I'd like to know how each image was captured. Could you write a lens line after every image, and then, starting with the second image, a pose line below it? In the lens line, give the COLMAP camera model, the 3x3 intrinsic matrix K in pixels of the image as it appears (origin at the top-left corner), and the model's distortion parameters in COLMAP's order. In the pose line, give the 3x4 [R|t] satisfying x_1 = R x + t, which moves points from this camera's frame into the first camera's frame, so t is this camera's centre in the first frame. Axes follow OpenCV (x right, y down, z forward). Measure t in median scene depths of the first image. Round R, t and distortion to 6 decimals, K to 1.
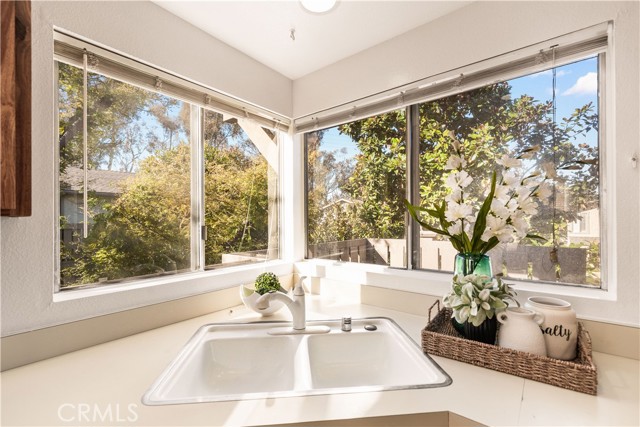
lens RADIAL K [[285.1, 0, 319.8], [0, 285.1, 221.0], [0, 0, 1]] dist [-0.000151, -0.000051]
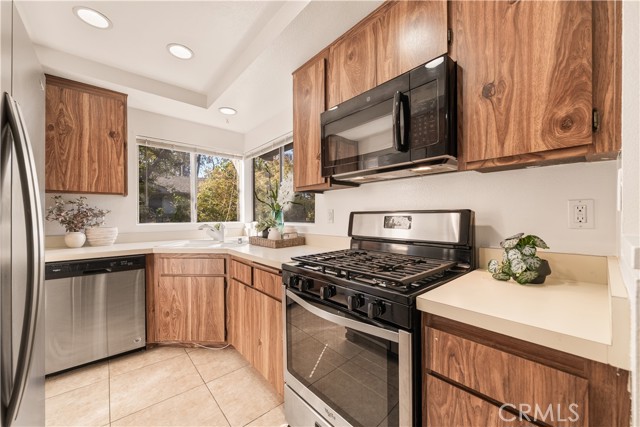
lens RADIAL K [[242.2, 0, 320.0], [0, 242.2, 213.5], [0, 0, 1]] dist [0.000327, 0.000016]
pose [[0.984203, -0.003012, -0.177020, 0.968047], [0.002266, 0.999988, -0.004415, 0.113902], [0.177031, 0.003944, 0.984197, -0.797979]]
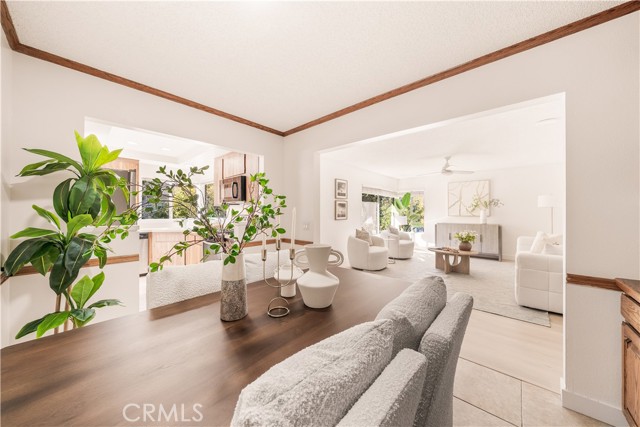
lens RADIAL K [[219.7, 0, 320.0], [0, 219.7, 213.5], [0, 0, 1]] dist [-0.000139, -0.000008]
pose [[0.998204, 0.004656, -0.059731, 1.942764], [-0.004238, 0.999966, 0.007114, 0.069907], [0.059762, -0.006848, 0.998189, -2.067407]]
